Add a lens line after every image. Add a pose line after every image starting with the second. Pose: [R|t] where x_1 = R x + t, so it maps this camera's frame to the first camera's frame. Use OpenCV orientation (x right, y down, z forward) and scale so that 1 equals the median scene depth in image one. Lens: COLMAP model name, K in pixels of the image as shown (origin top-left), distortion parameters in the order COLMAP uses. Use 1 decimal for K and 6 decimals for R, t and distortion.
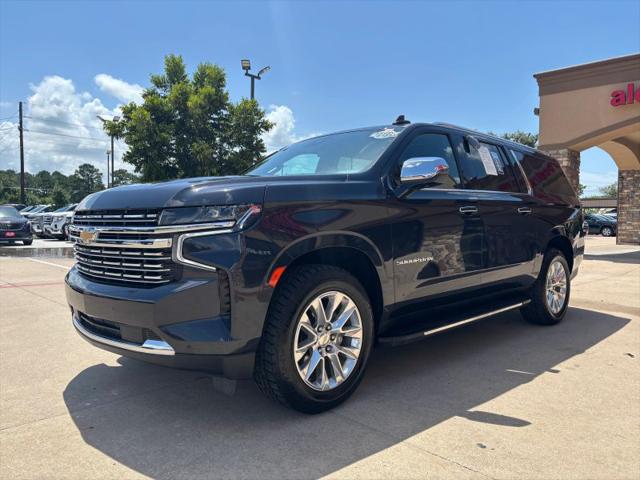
lens RADIAL K [[453.7, 0, 316.1], [0, 453.7, 227.0], [0, 0, 1]] dist [0.053204, -0.059845]
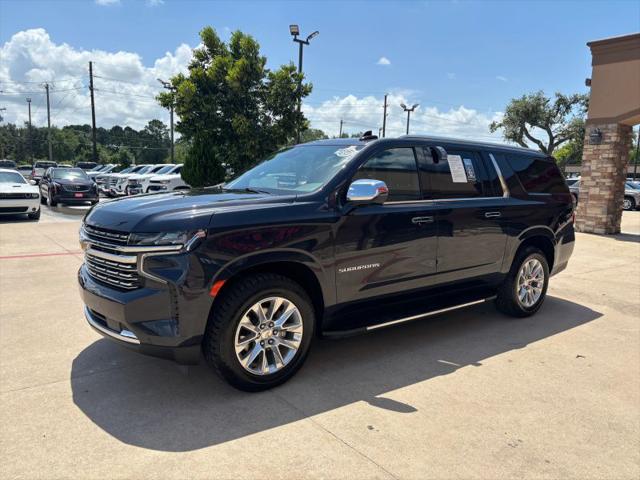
lens RADIAL K [[453.7, 0, 325.9], [0, 453.7, 231.0], [0, 0, 1]] dist [0.053204, -0.059845]
pose [[0.993928, 0.031060, -0.105554, 0.250414], [-0.020784, 0.995059, 0.097088, -0.130554], [0.108048, -0.094305, 0.989663, -0.152901]]
